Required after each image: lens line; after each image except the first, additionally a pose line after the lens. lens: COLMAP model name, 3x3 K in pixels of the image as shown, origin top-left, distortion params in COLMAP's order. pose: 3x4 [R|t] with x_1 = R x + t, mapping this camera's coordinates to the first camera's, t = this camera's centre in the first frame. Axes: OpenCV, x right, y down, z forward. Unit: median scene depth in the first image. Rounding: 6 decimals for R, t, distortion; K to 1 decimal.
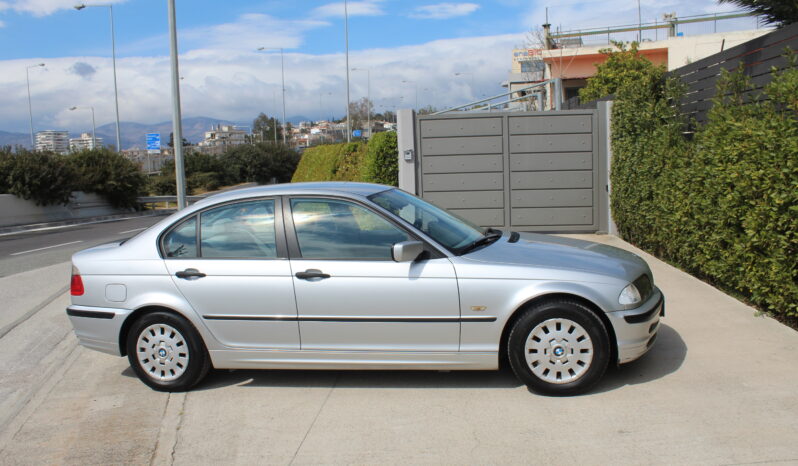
lens RADIAL K [[665.0, 0, 400.7], [0, 665.0, 263.0], [0, 0, 1]] dist [-0.171470, 0.165293]
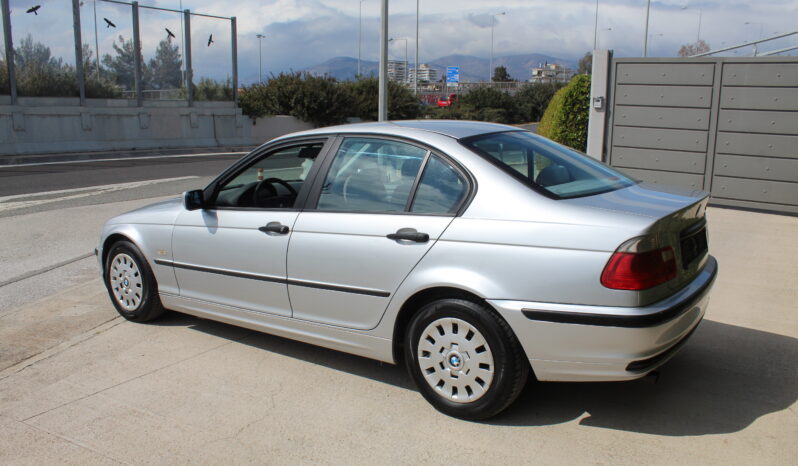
lens RADIAL K [[665.0, 0, 400.7], [0, 665.0, 263.0], [0, 0, 1]] dist [-0.171470, 0.165293]
pose [[0.884316, 0.159565, -0.438775, 0.192168], [-0.119712, 0.985861, 0.117248, -0.022757], [0.451280, -0.051157, 0.890915, 0.100153]]
